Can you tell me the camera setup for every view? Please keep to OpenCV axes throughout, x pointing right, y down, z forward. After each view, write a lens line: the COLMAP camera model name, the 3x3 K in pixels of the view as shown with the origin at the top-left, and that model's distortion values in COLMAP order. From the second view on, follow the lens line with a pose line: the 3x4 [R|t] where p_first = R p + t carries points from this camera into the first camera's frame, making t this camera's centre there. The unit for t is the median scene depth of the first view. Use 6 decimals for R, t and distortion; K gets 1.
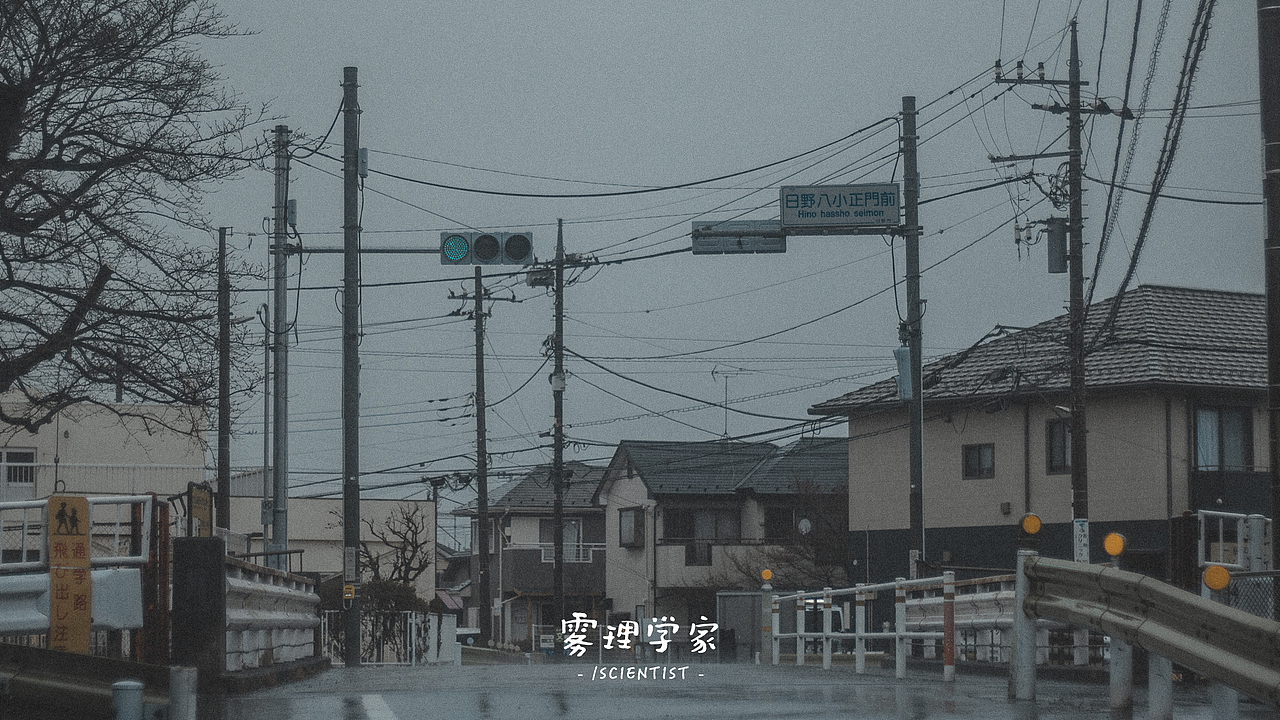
lens RADIAL K [[3310.4, 0, 637.1], [0, 3310.4, 362.1], [0, 0, 1]] dist [0.419746, 0.000000]
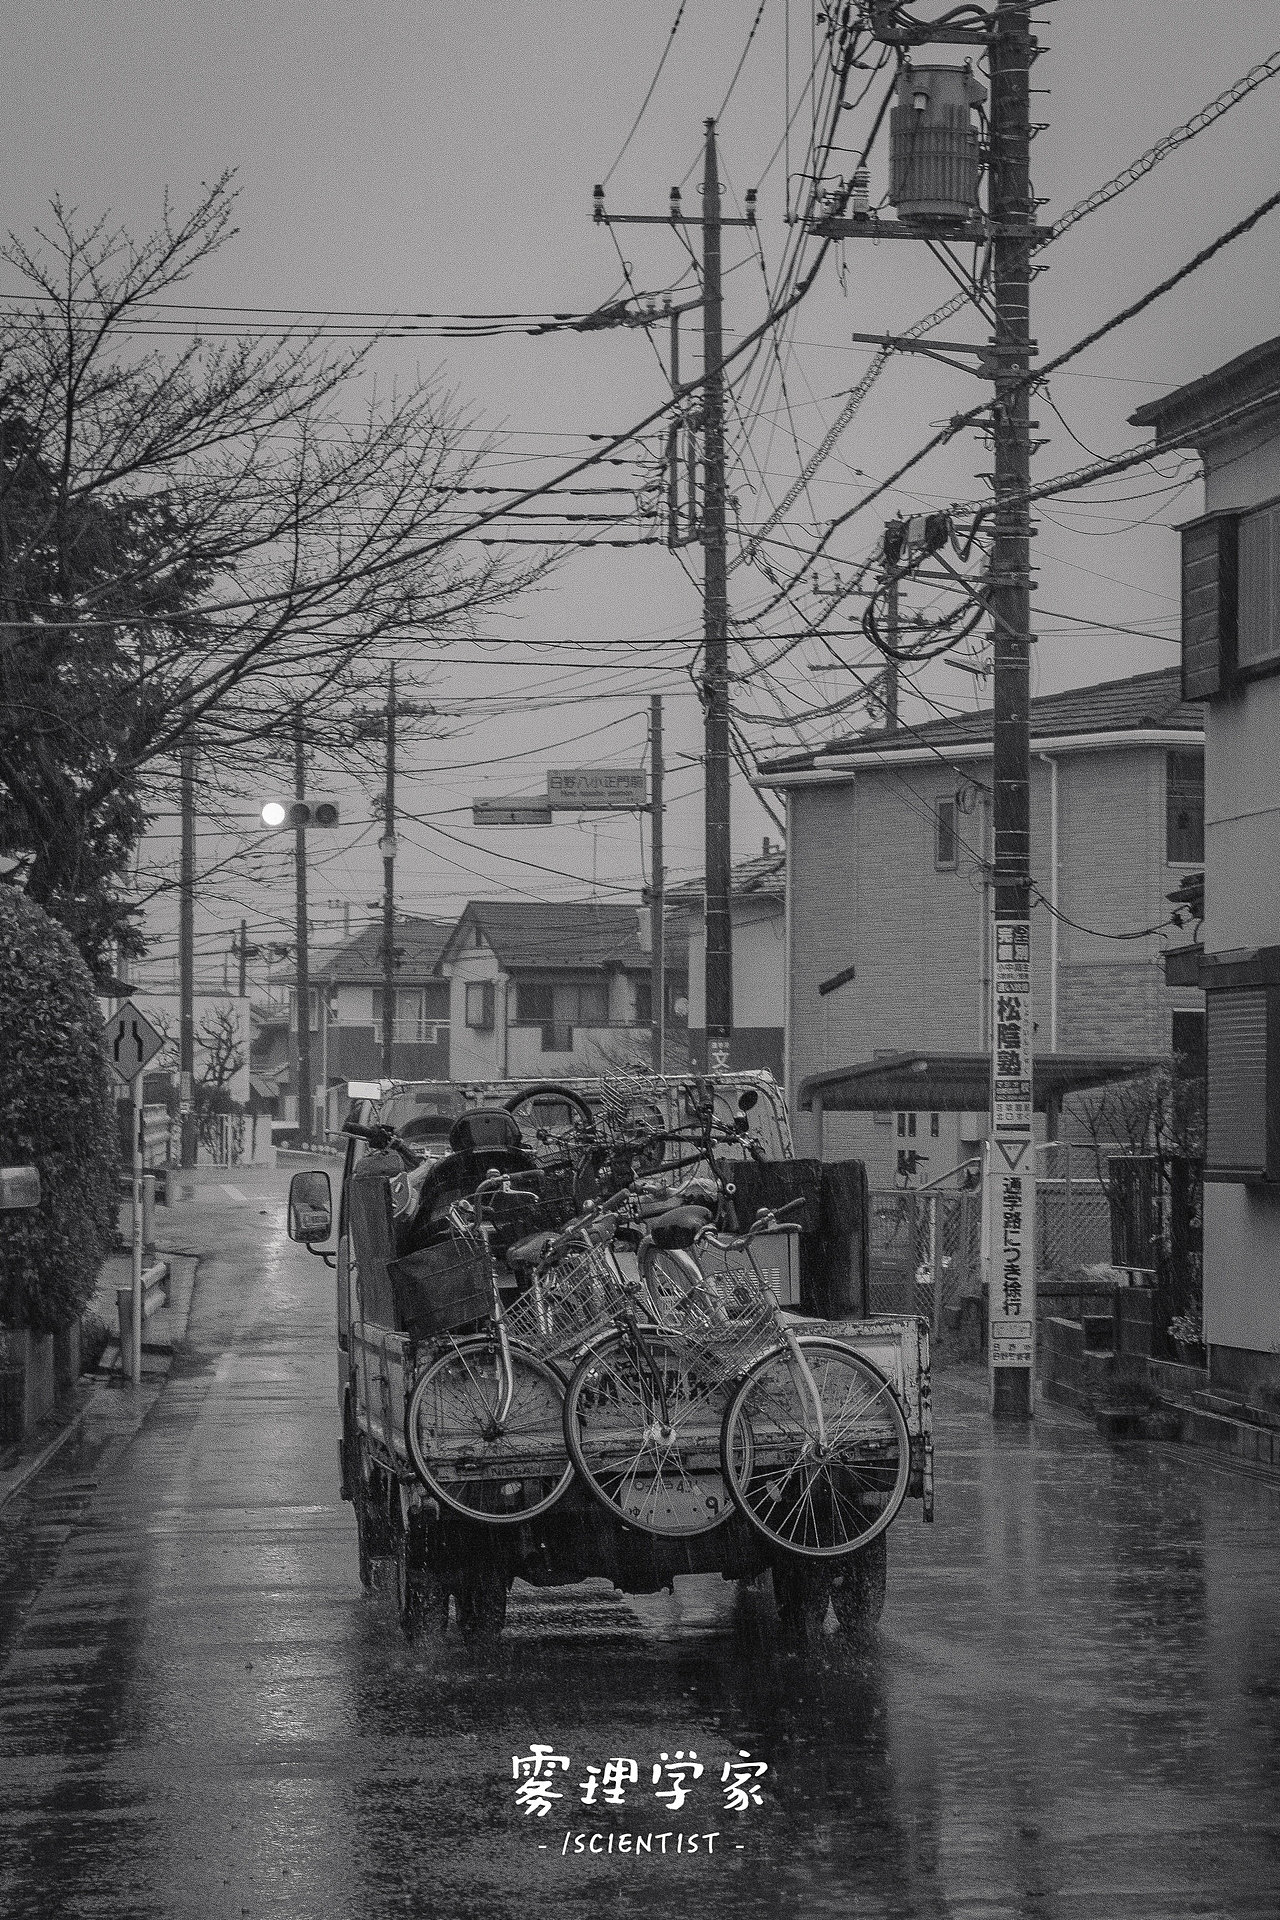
lens RADIAL K [[4397.2, 0, 640.6], [0, 4397.2, 955.8], [0, 0, 1]] dist [0.048456, 0.000000]
pose [[0.999522, 0.009583, 0.029390, 0.007080], [-0.010841, 0.999019, 0.042934, -0.012565], [-0.028949, -0.043232, 0.998646, -0.132880]]
